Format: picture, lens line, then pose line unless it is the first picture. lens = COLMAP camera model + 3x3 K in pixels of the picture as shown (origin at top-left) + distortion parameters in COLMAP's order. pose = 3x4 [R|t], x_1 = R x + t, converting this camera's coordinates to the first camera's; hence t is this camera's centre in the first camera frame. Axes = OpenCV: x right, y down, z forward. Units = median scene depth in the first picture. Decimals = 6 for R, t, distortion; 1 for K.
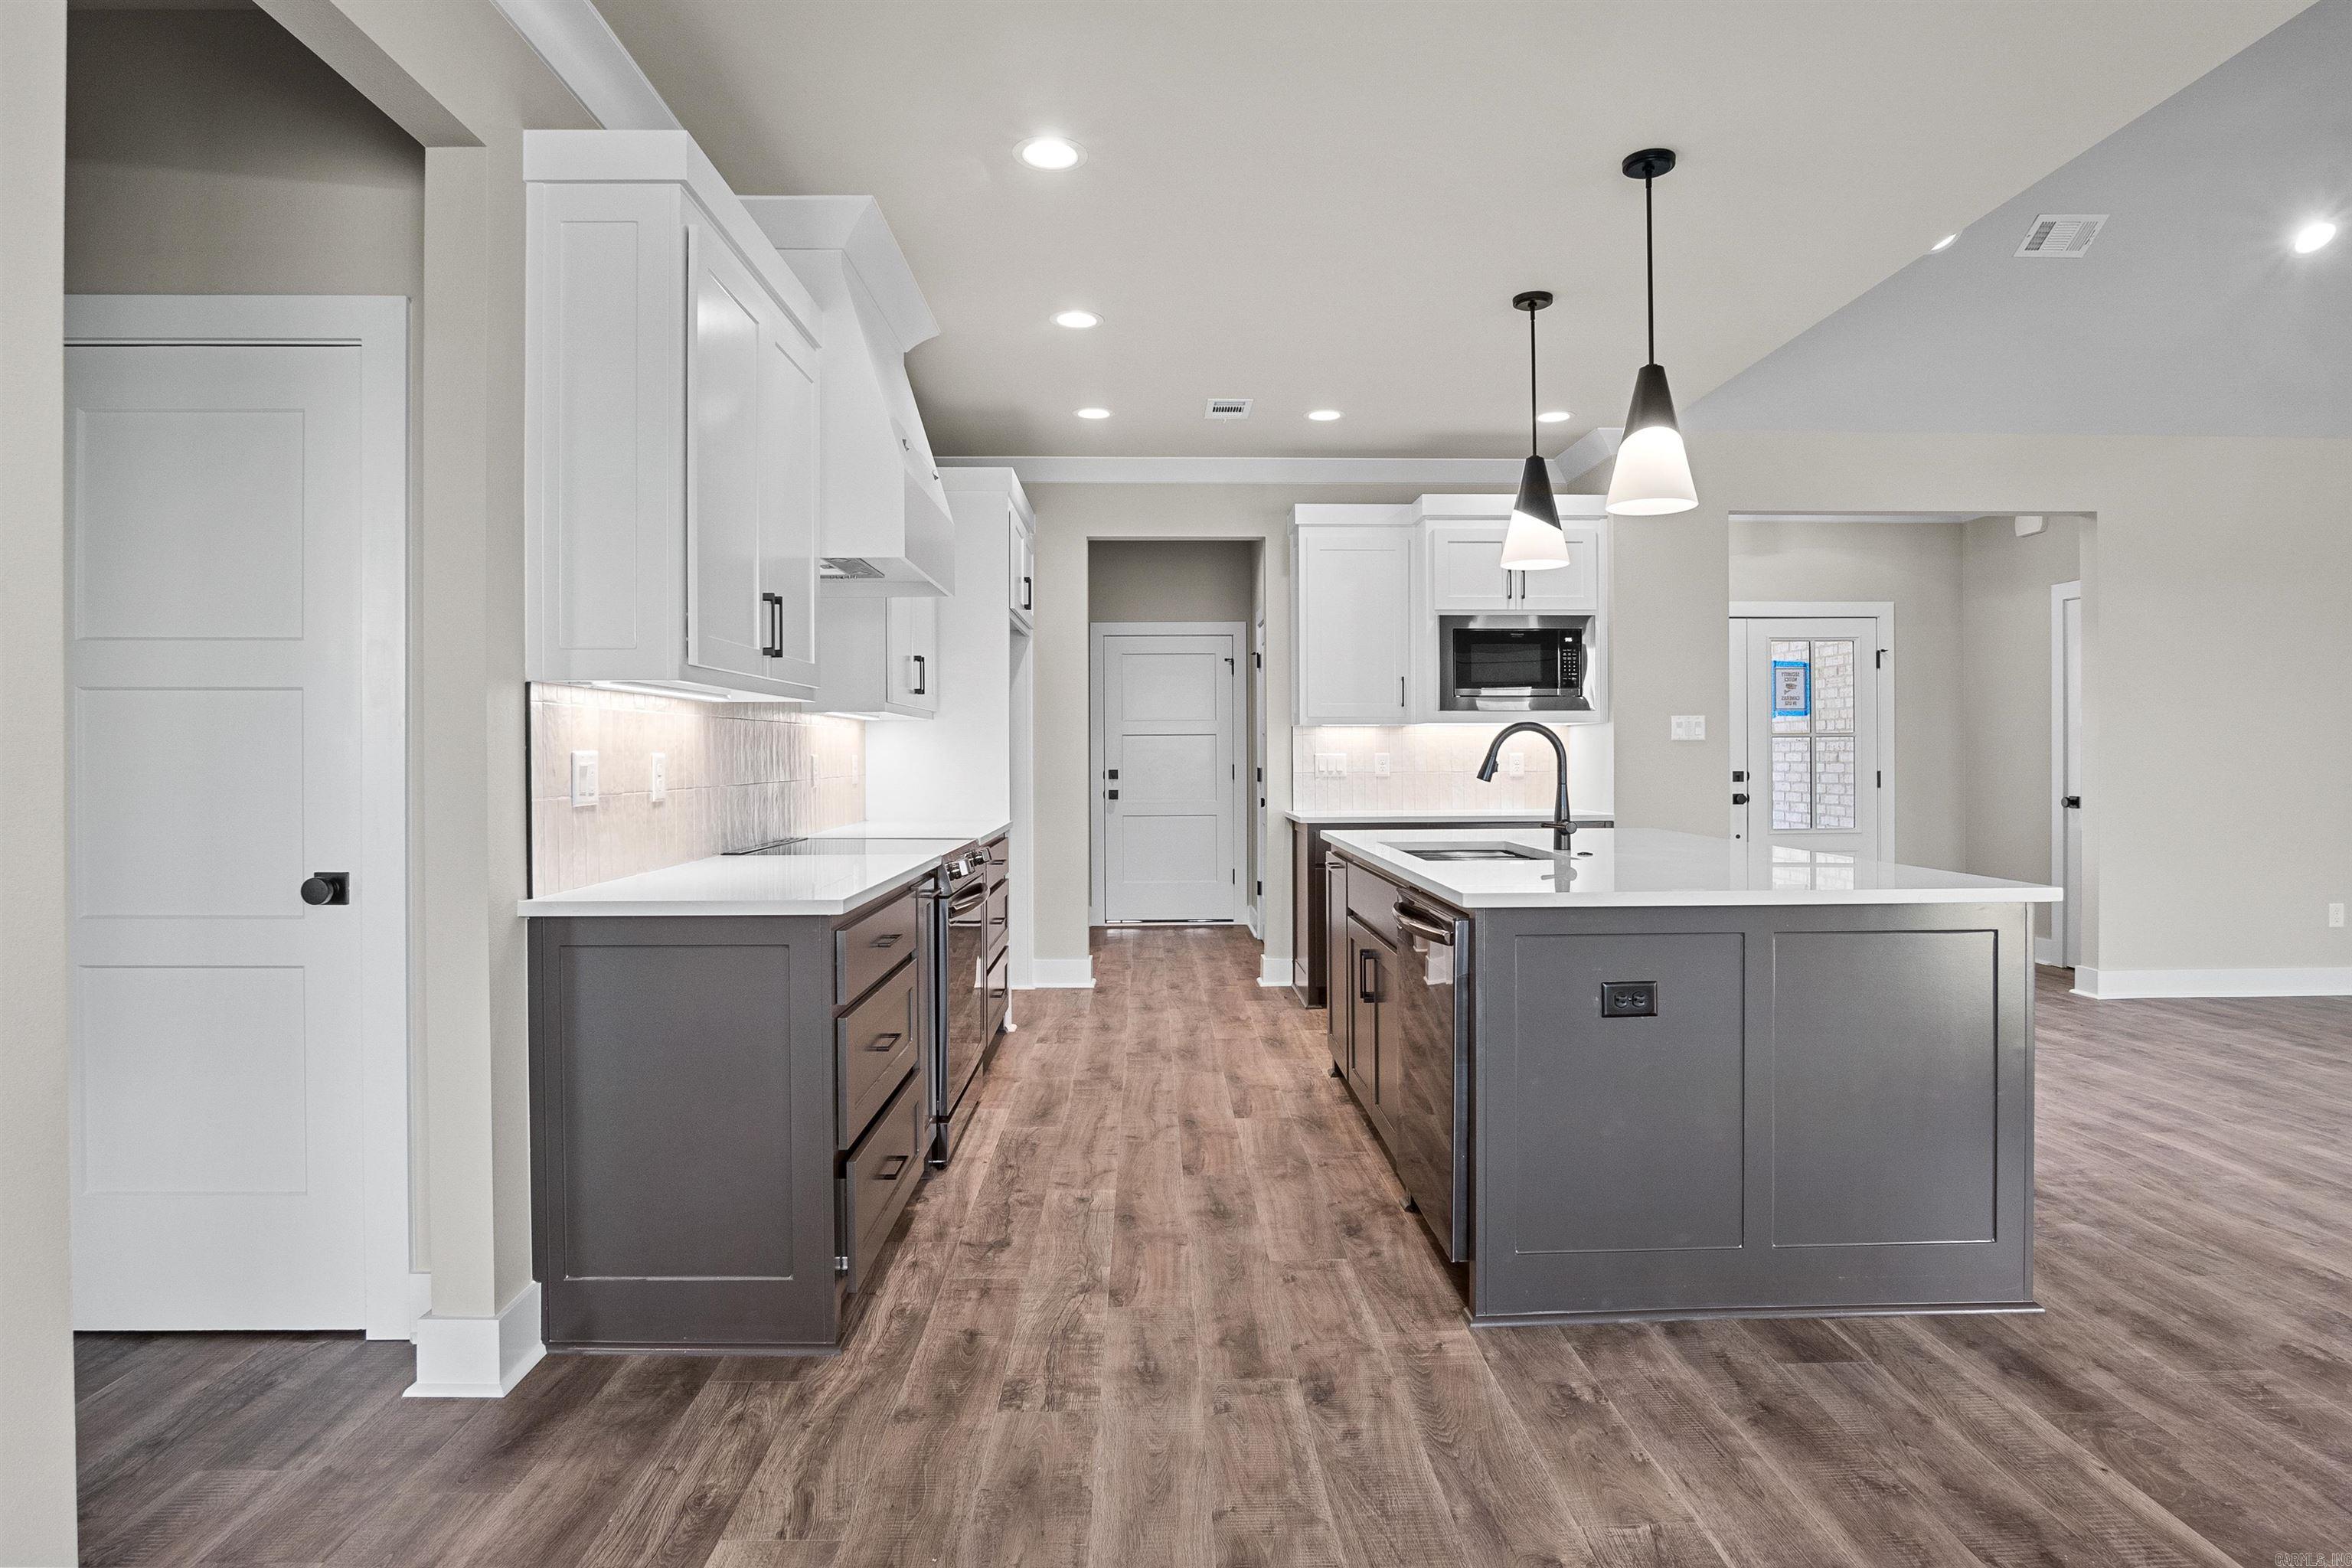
lens RADIAL K [[1264.3, 0, 1177.5], [0, 1264.3, 758.2], [0, 0, 1]] dist [-0.034974, 0.009777]
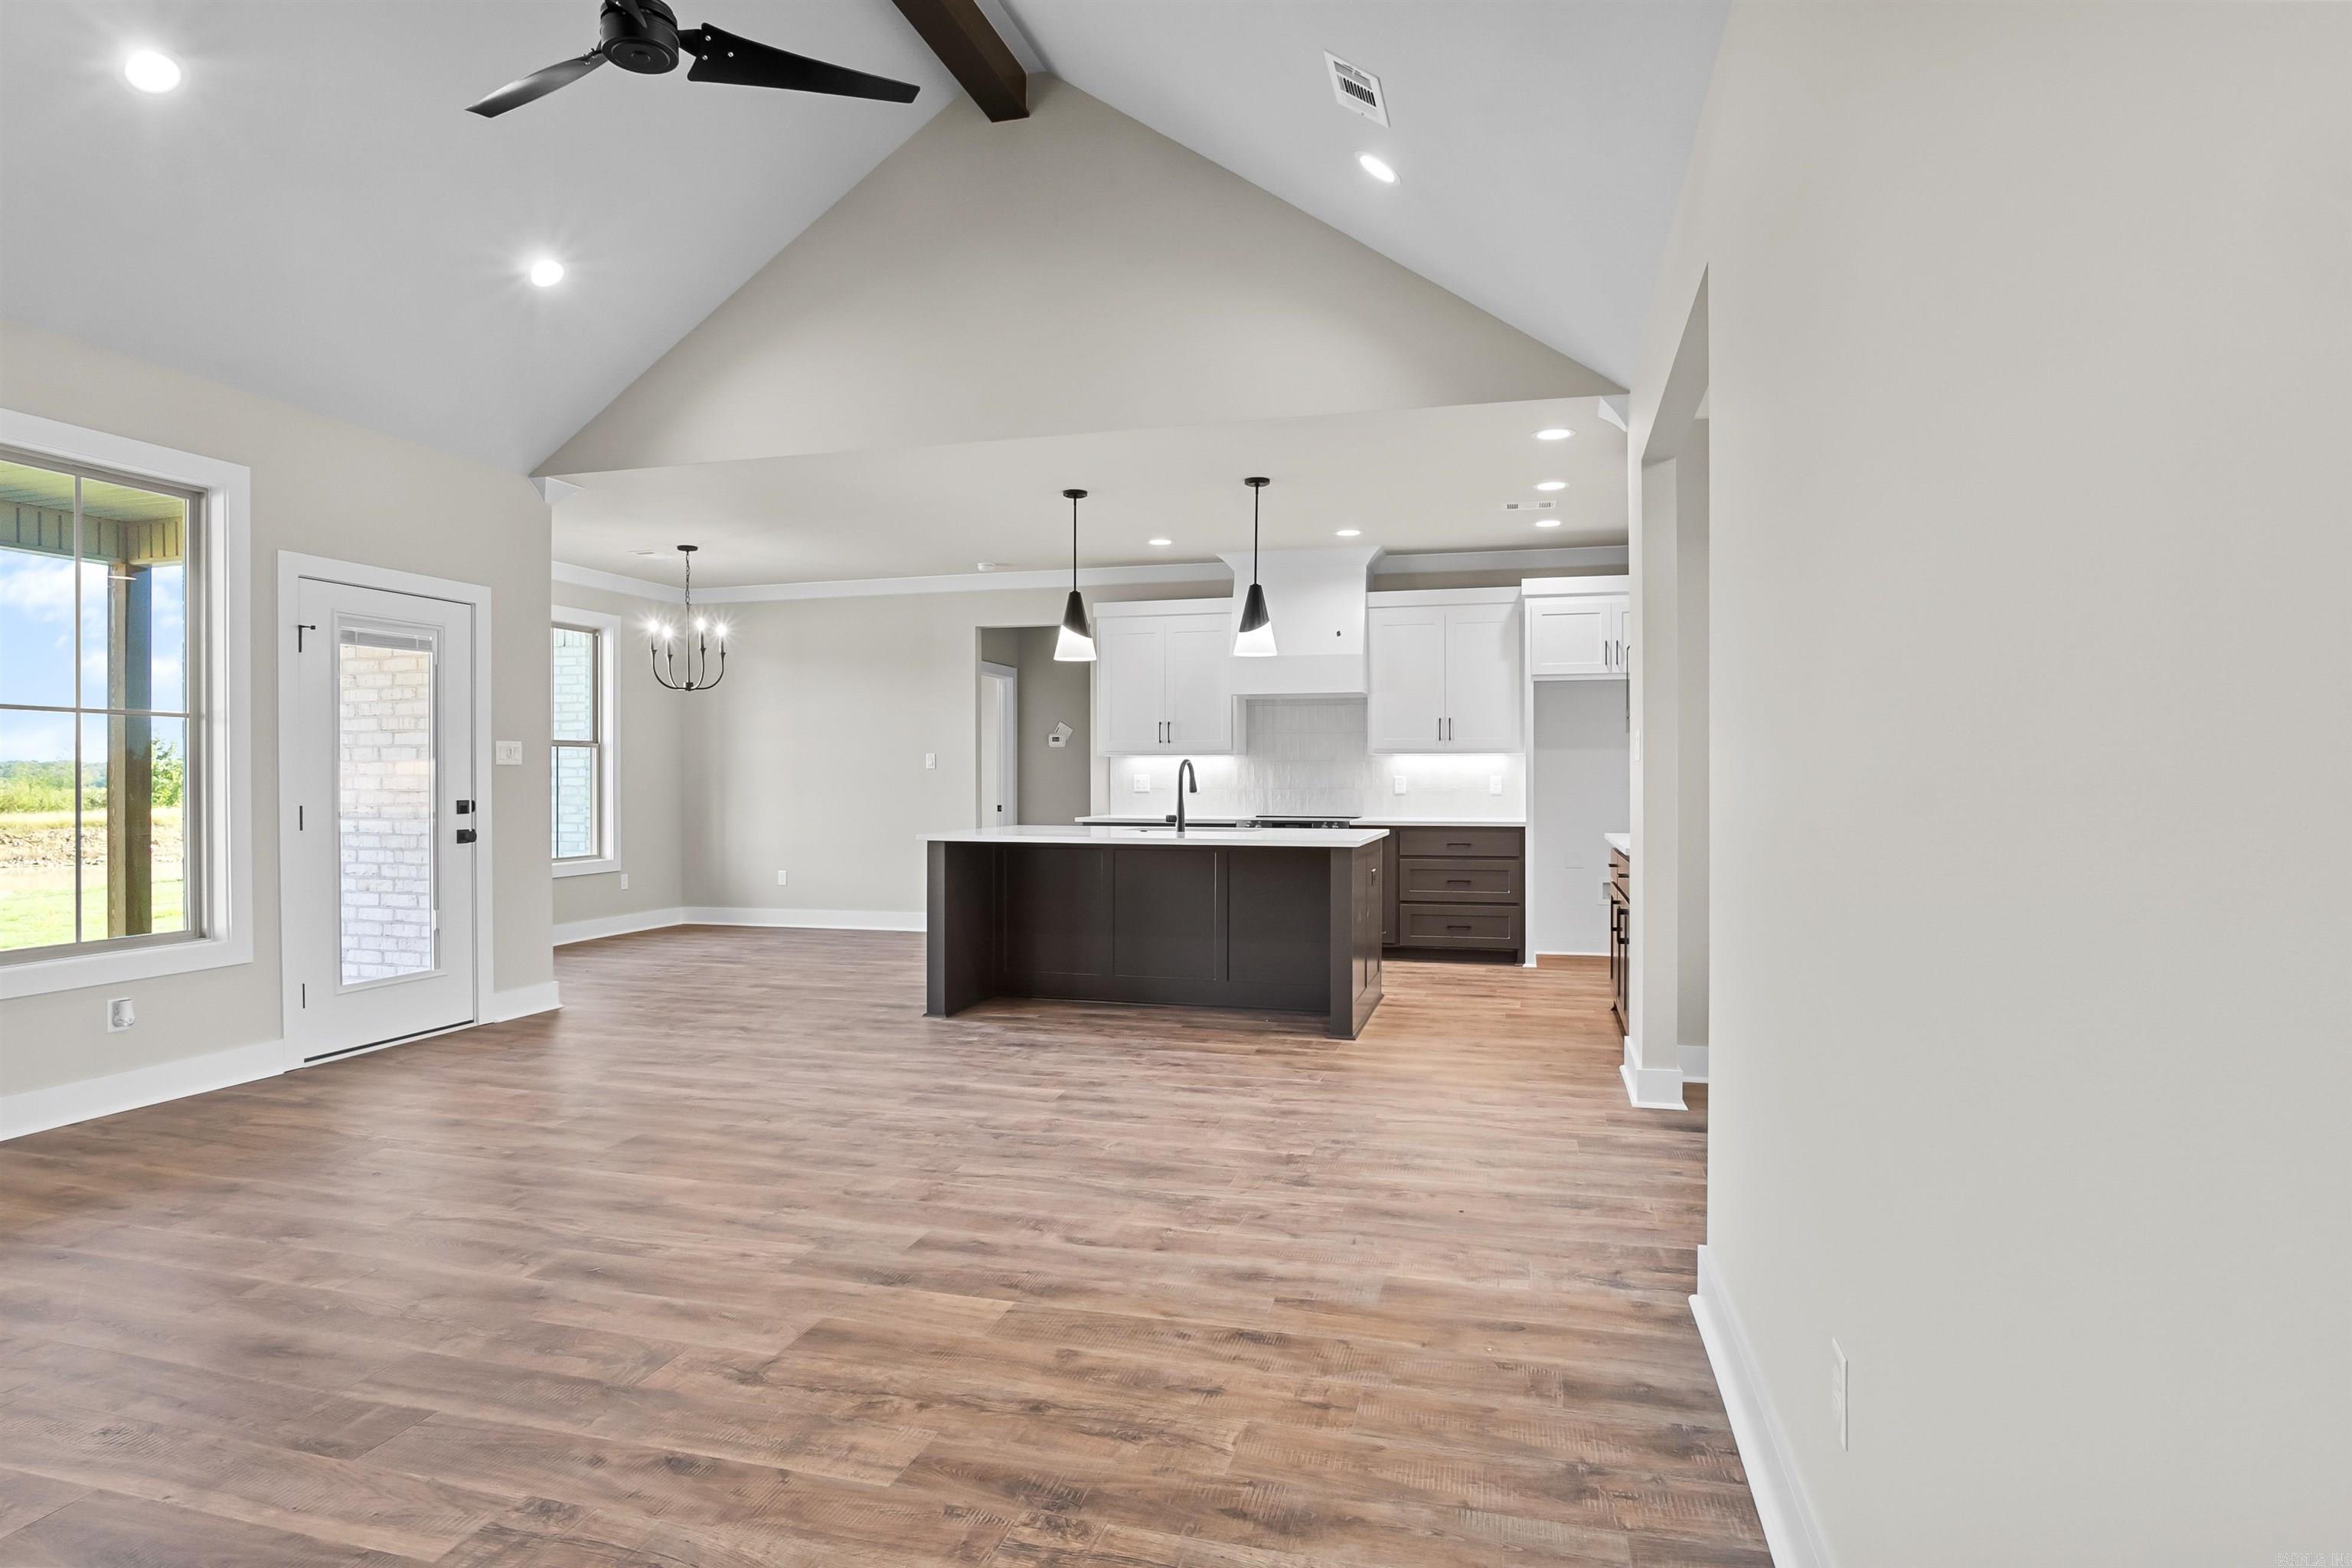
lens RADIAL K [[1264.3, 0, 1192.5], [0, 1264.3, 783.4], [0, 0, 1]] dist [-0.034974, 0.009777]
pose [[-0.282186, 0.008096, -0.959326, 2.047943], [-0.000849, 0.999962, 0.008688, -0.010838], [0.959359, 0.003266, -0.282168, 1.559469]]
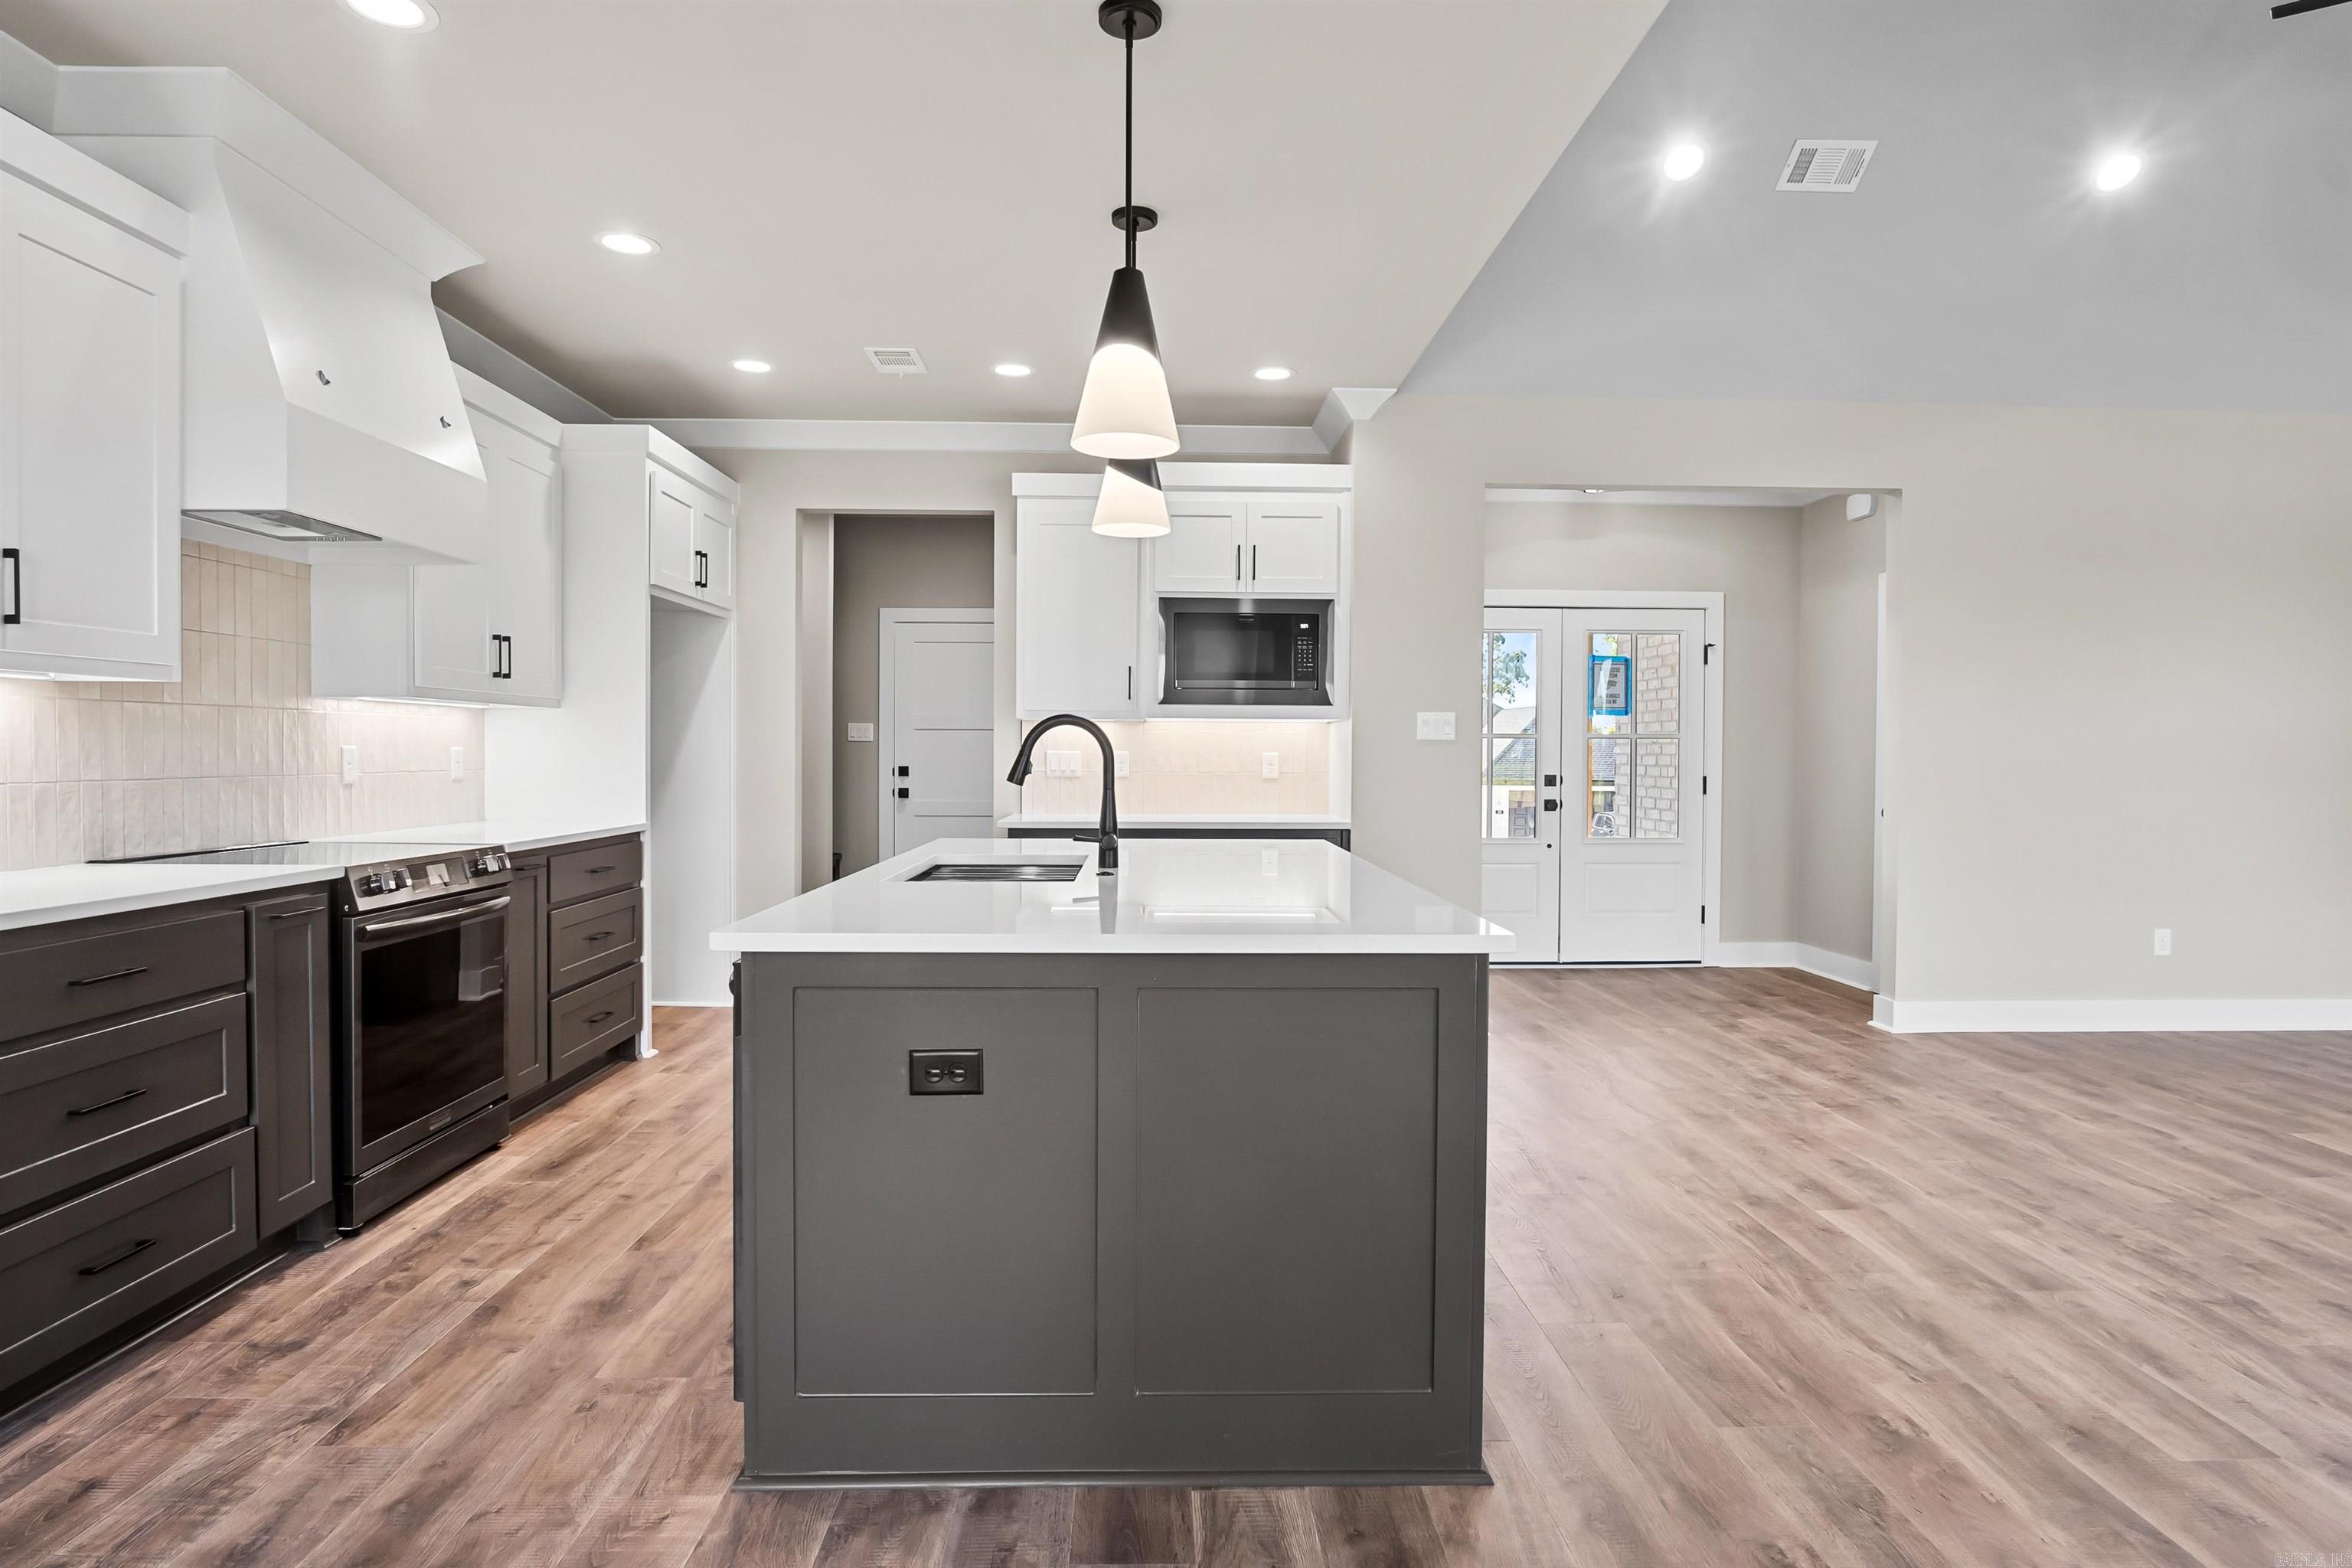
lens RADIAL K [[1264.3, 0, 1177.0], [0, 1264.3, 771.9], [0, 0, 1]] dist [-0.034974, 0.009777]
pose [[0.999943, 0.010028, 0.003711, 0.357786], [-0.010077, 0.999859, 0.013400, -0.002694], [-0.003576, -0.013437, 0.999903, 0.166516]]
